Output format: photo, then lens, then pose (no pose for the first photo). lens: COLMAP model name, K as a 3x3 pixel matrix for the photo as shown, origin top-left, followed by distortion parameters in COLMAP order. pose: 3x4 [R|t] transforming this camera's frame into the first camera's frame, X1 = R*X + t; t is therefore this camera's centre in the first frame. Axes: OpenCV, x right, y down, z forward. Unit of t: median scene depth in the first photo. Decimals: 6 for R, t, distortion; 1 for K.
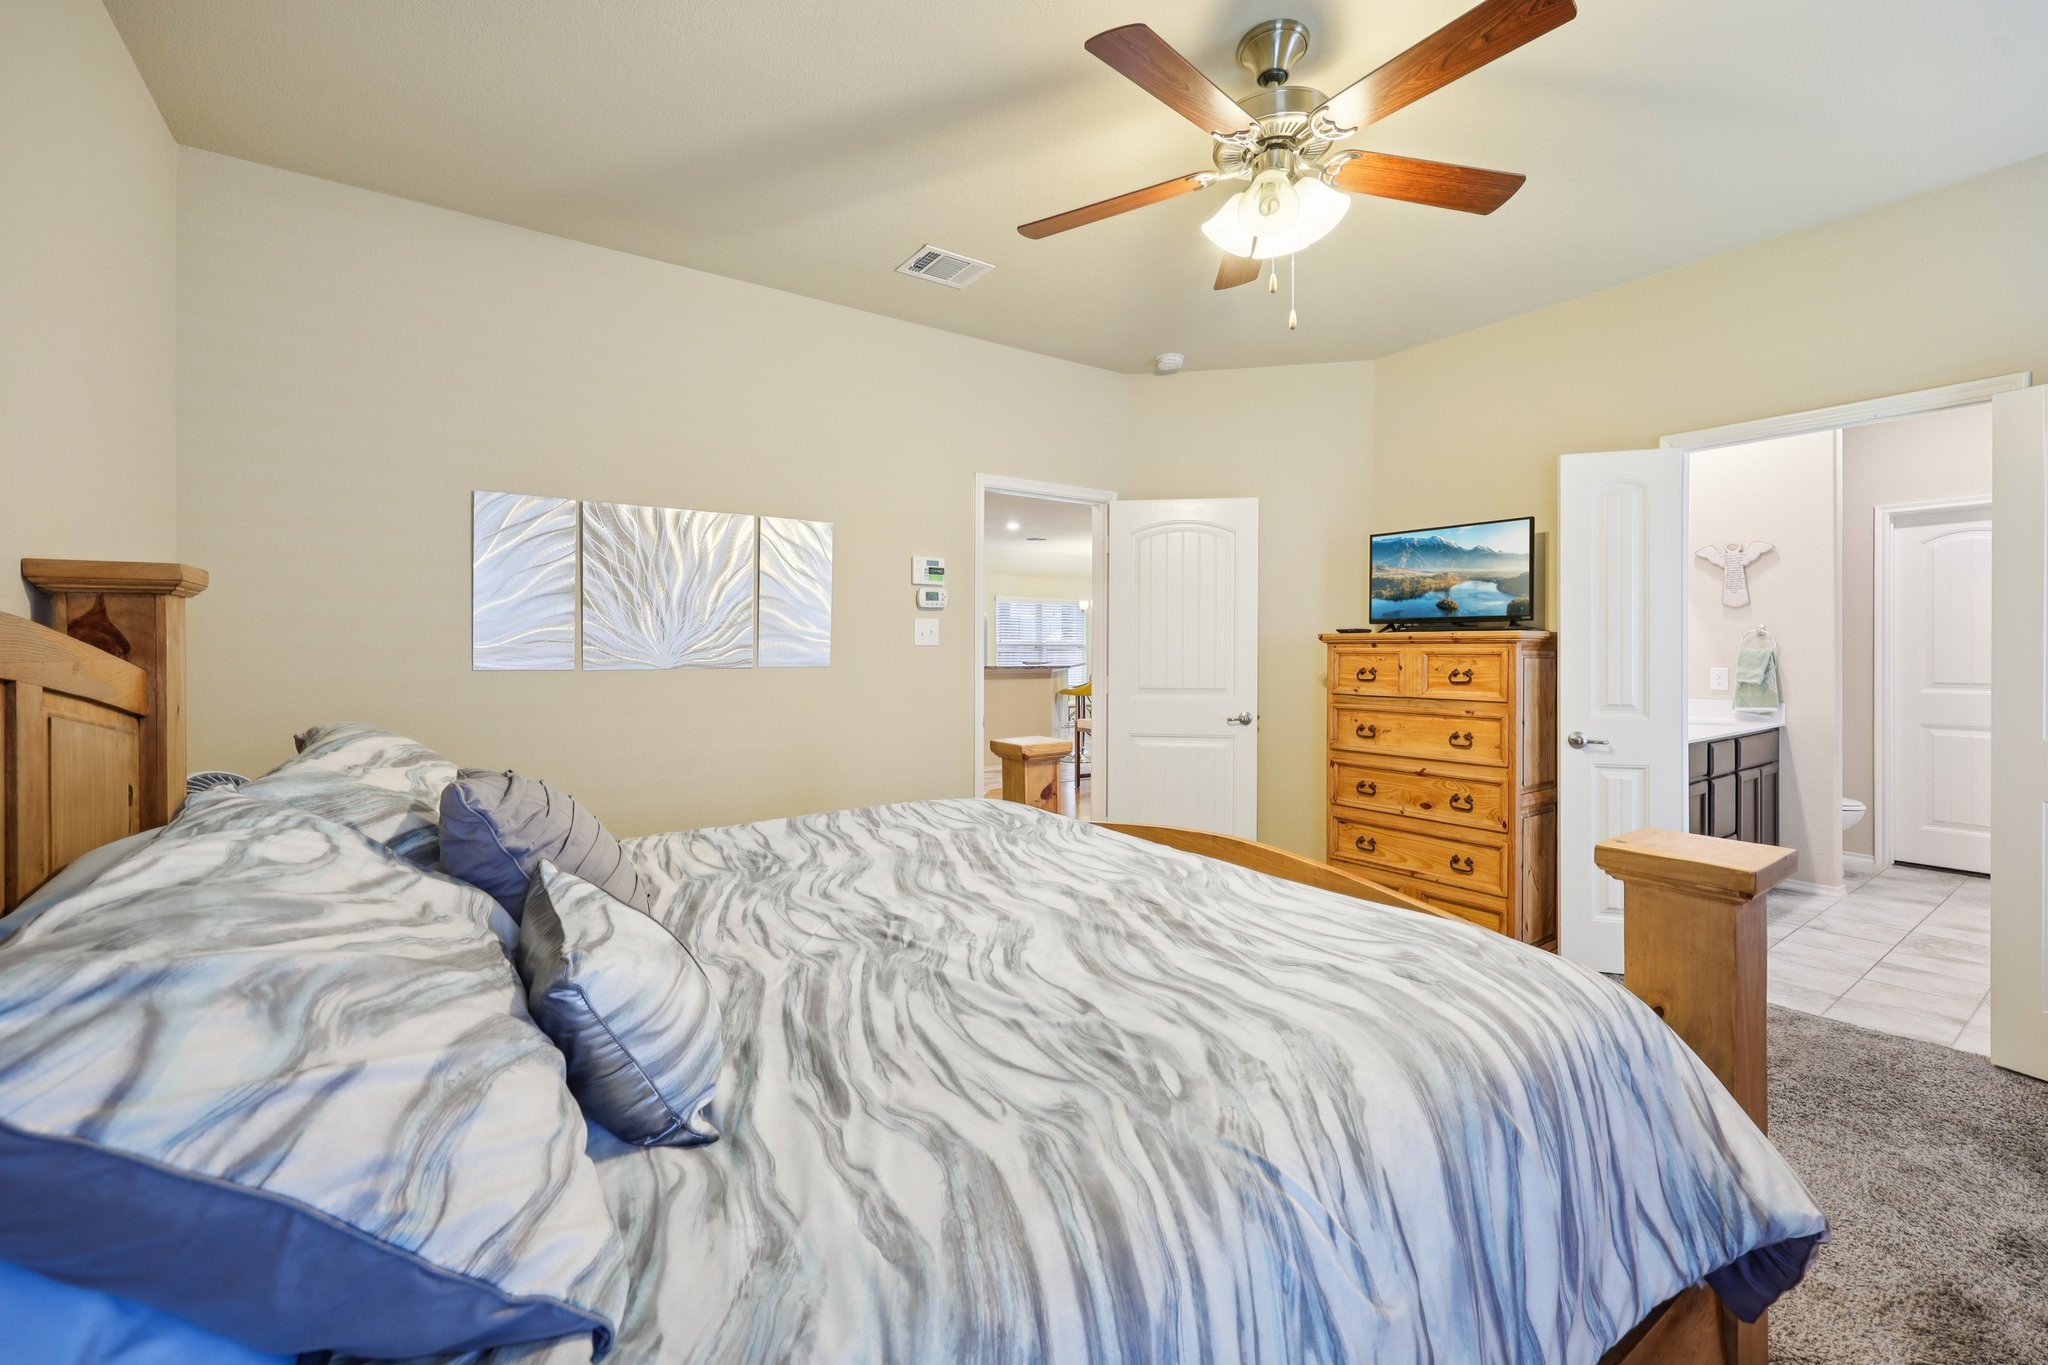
lens RADIAL K [[844.4, 0, 1023.9], [0, 844.4, 649.2], [0, 0, 1]] dist [0.001147, 0.000050]
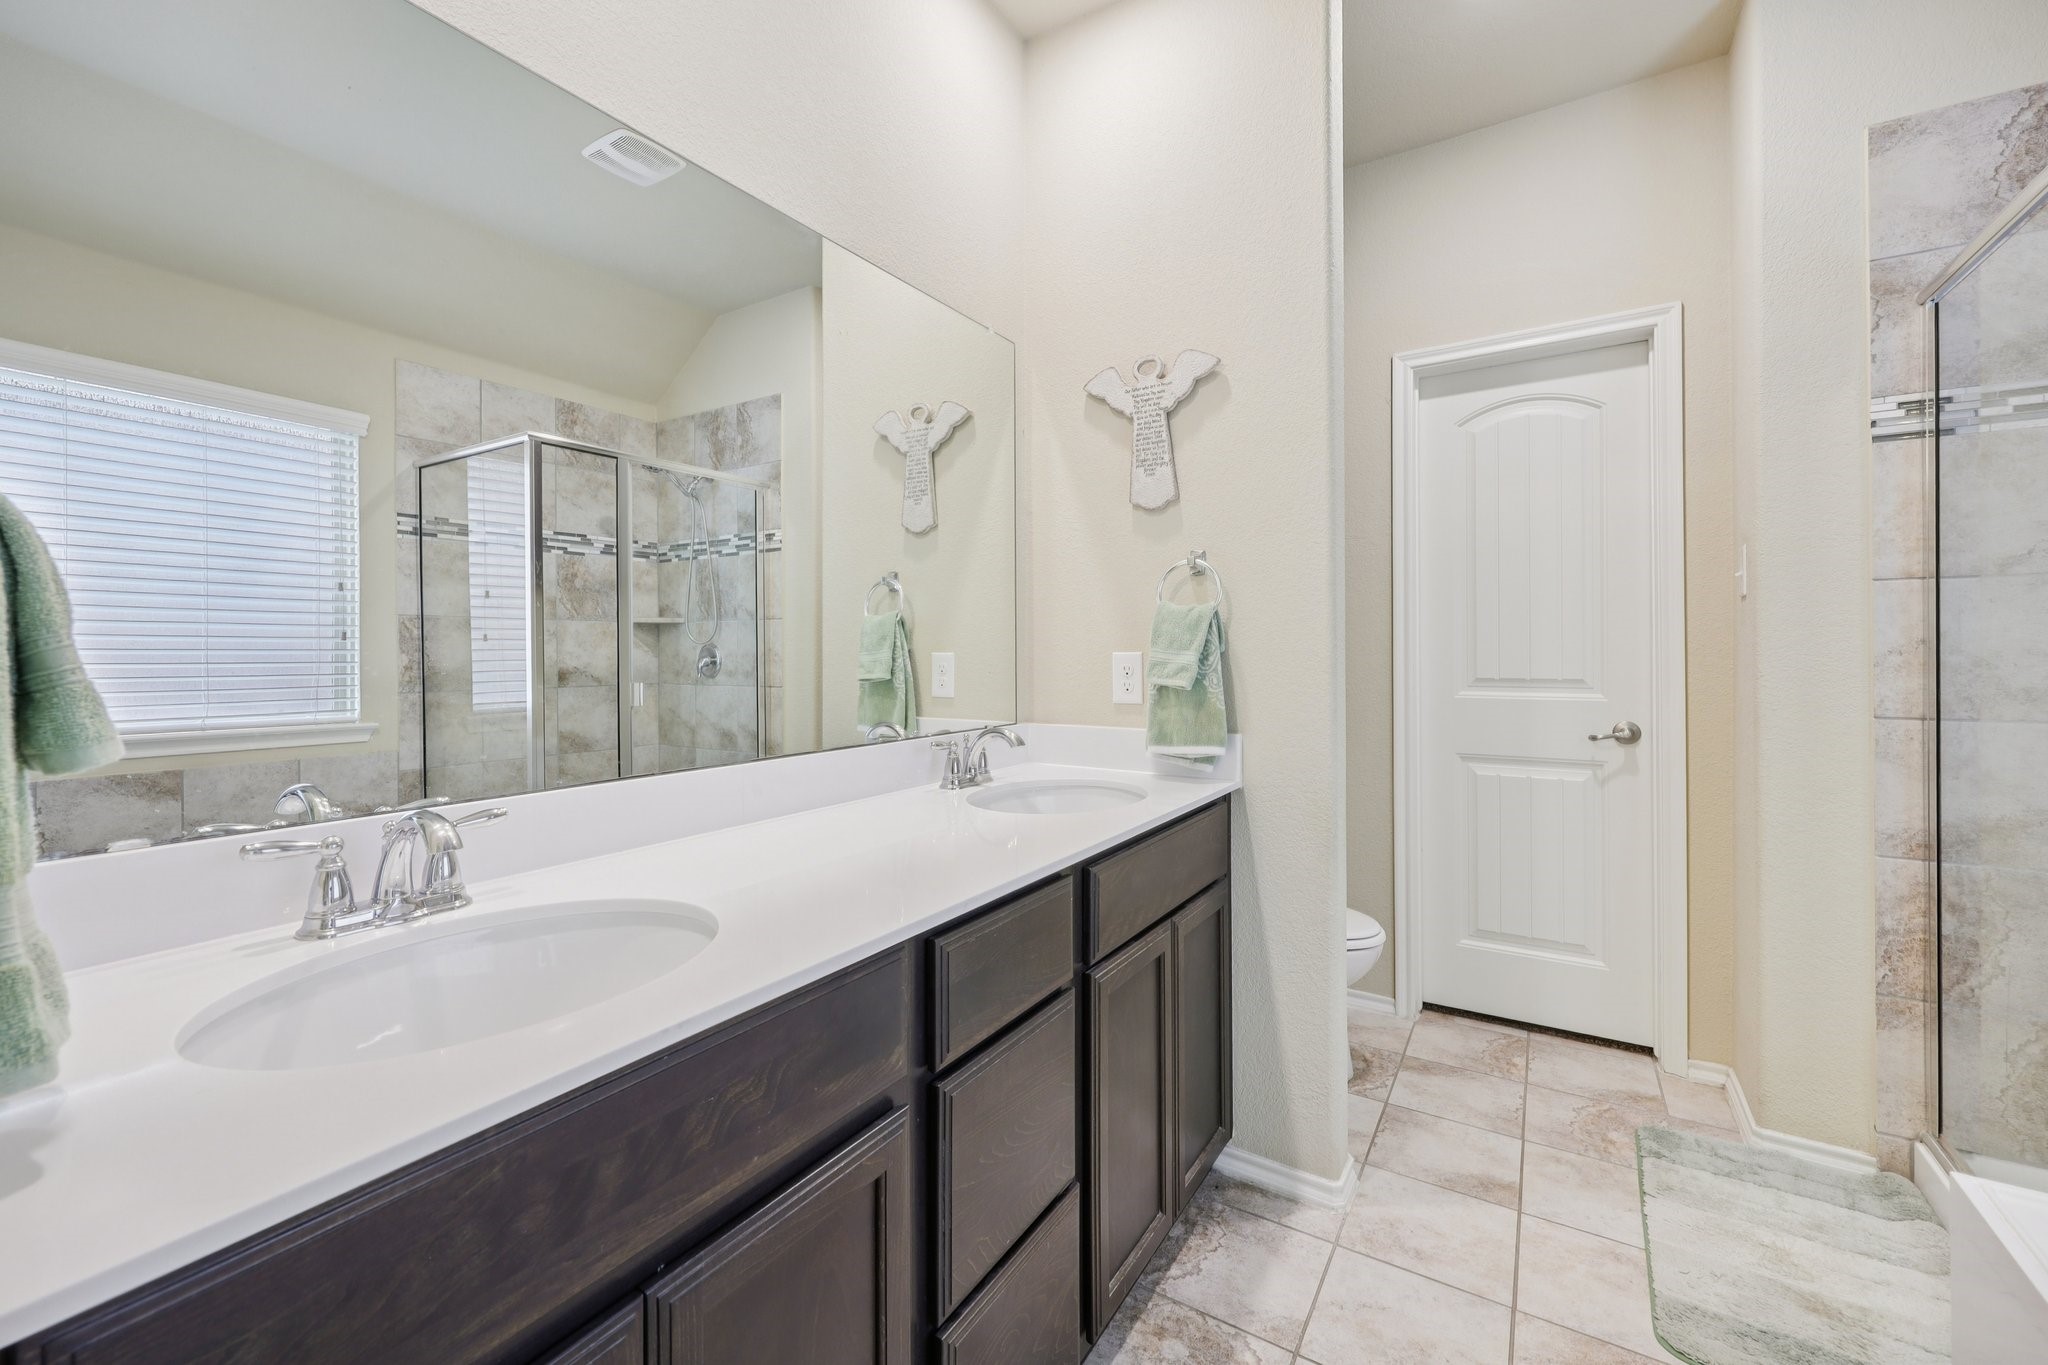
lens RADIAL K [[844.4, 0, 1023.9], [0, 844.4, 649.2], [0, 0, 1]] dist [0.001147, 0.000050]
pose [[0.922582, -0.001743, 0.385796, 0.630356], [0.003030, 0.999992, -0.002729, 0.022323], [-0.385788, 0.003687, 0.922580, 0.645365]]
